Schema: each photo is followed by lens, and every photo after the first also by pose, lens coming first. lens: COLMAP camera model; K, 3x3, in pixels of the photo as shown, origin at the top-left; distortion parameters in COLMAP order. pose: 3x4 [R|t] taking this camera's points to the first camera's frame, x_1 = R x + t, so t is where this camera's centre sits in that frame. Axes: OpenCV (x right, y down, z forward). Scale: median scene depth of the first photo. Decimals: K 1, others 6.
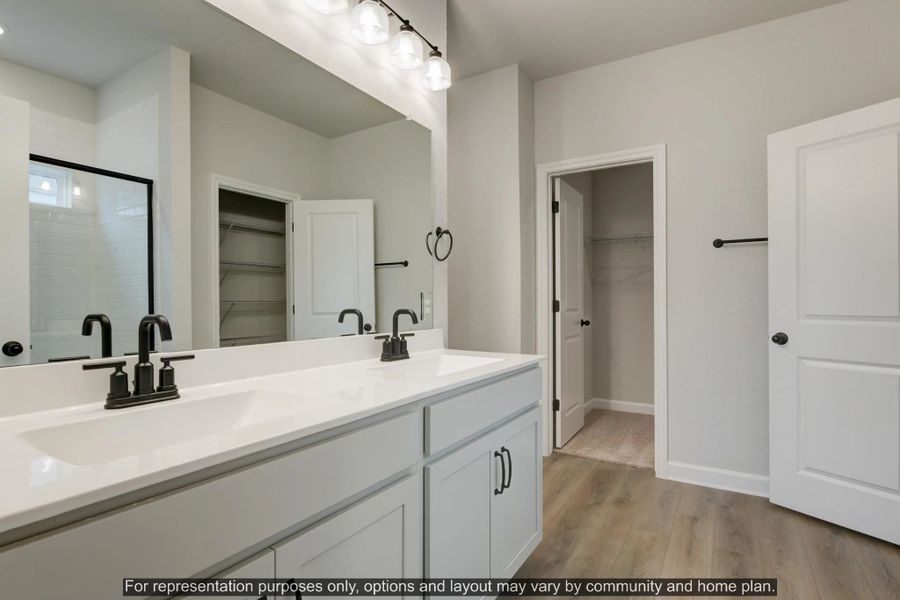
lens RADIAL K [[458.2, 0, 450.7], [0, 458.2, 301.8], [0, 0, 1]] dist [0.000510, -0.000956]
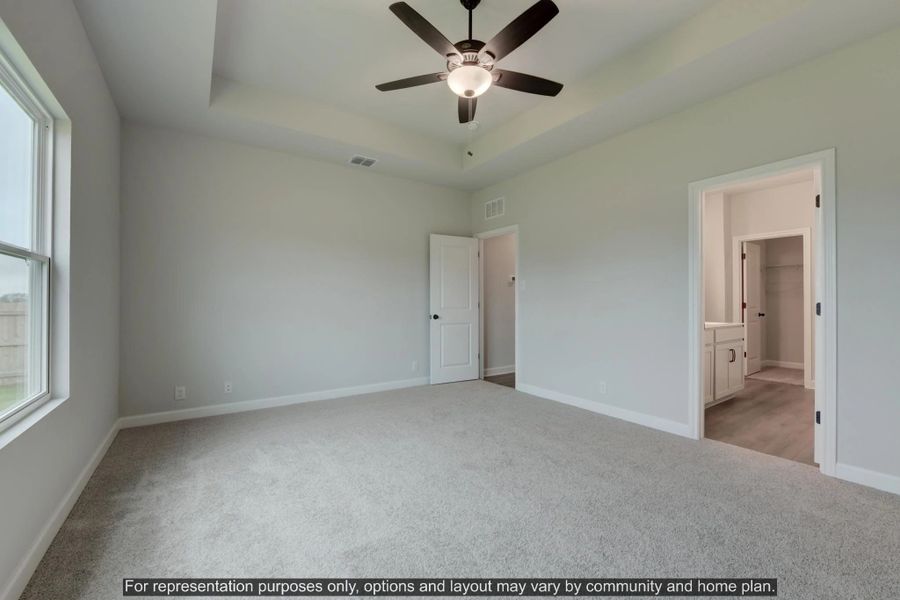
lens RADIAL K [[381.7, 0, 445.6], [0, 381.7, 303.7], [0, 0, 1]] dist [0.004348, 0.000138]
pose [[0.922051, 0.000575, -0.387067, -0.329944], [0.000671, 0.999995, 0.003084, -0.004579], [0.387067, -0.003103, 0.922047, -1.066820]]
